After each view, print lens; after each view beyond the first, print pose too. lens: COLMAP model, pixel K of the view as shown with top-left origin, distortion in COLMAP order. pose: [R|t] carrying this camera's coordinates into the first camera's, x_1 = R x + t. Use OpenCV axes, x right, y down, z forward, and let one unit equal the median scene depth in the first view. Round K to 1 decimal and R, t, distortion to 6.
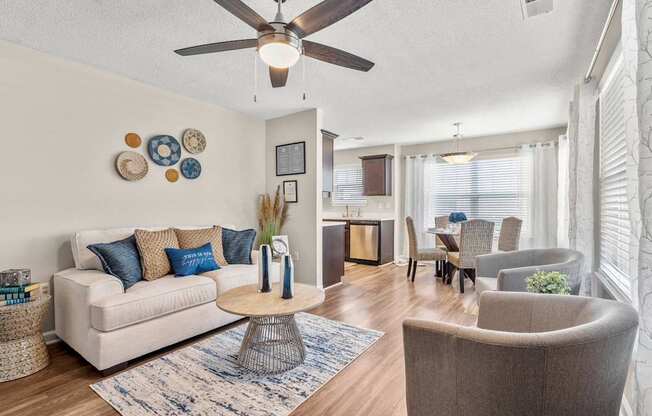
lens RADIAL K [[305.2, 0, 327.1], [0, 305.2, 208.3], [0, 0, 1]] dist [-0.000639, -0.000048]
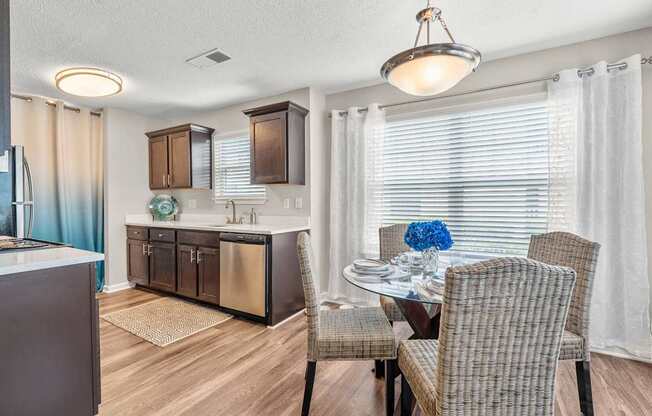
lens RADIAL K [[305.2, 0, 324.1], [0, 305.2, 208.1], [0, 0, 1]] dist [-0.000639, -0.000048]
pose [[0.995139, 0.000775, 0.098479, 0.199804], [-0.001474, 0.999974, 0.007028, -0.004648], [-0.098471, -0.007139, 0.995114, 0.481577]]
